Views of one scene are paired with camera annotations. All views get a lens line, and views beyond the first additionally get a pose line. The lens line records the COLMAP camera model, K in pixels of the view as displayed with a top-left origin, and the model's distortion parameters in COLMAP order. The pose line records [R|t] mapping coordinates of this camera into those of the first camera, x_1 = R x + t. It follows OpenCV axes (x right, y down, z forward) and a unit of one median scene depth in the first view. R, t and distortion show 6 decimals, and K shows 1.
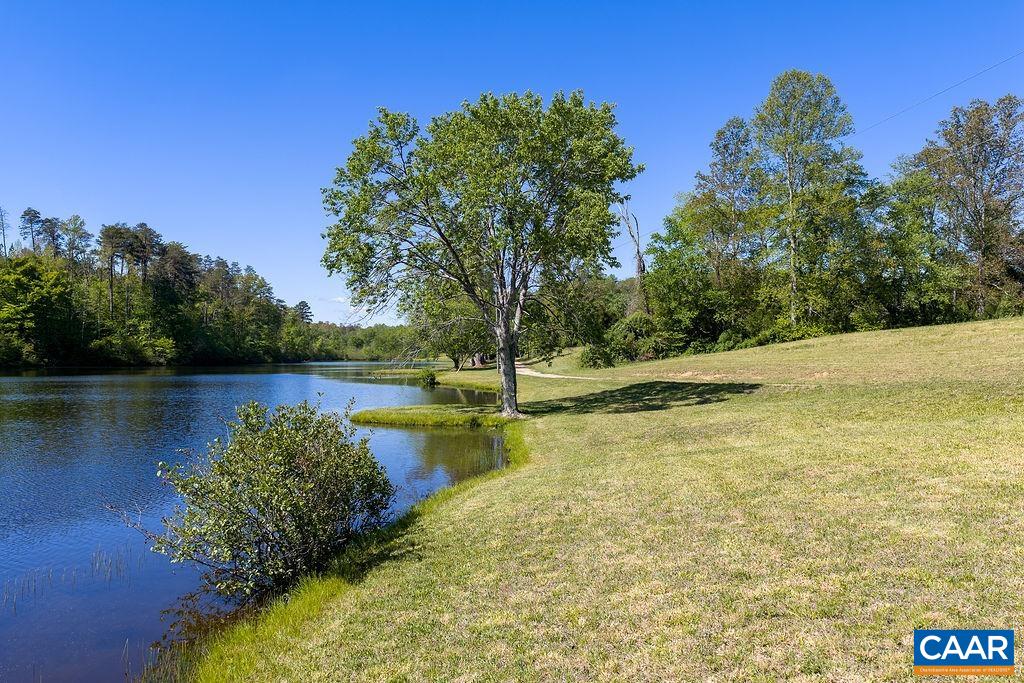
lens RADIAL K [[856.4, 0, 509.7], [0, 856.4, 343.8], [0, 0, 1]] dist [0.023221, -0.036584]
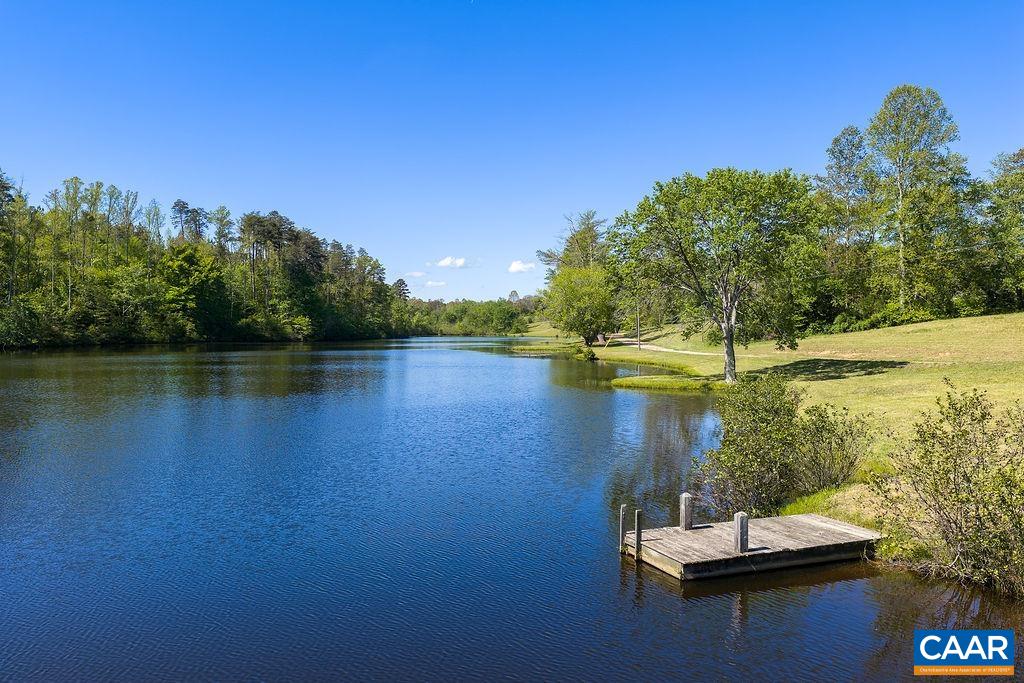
lens RADIAL K [[856.4, 0, 509.7], [0, 856.4, 343.8], [0, 0, 1]] dist [0.023221, -0.036584]
pose [[0.996489, 0.000670, -0.083723, -0.090578], [0.001888, 0.999534, 0.030477, -0.010192], [0.083704, -0.030528, 0.996023, -0.179450]]
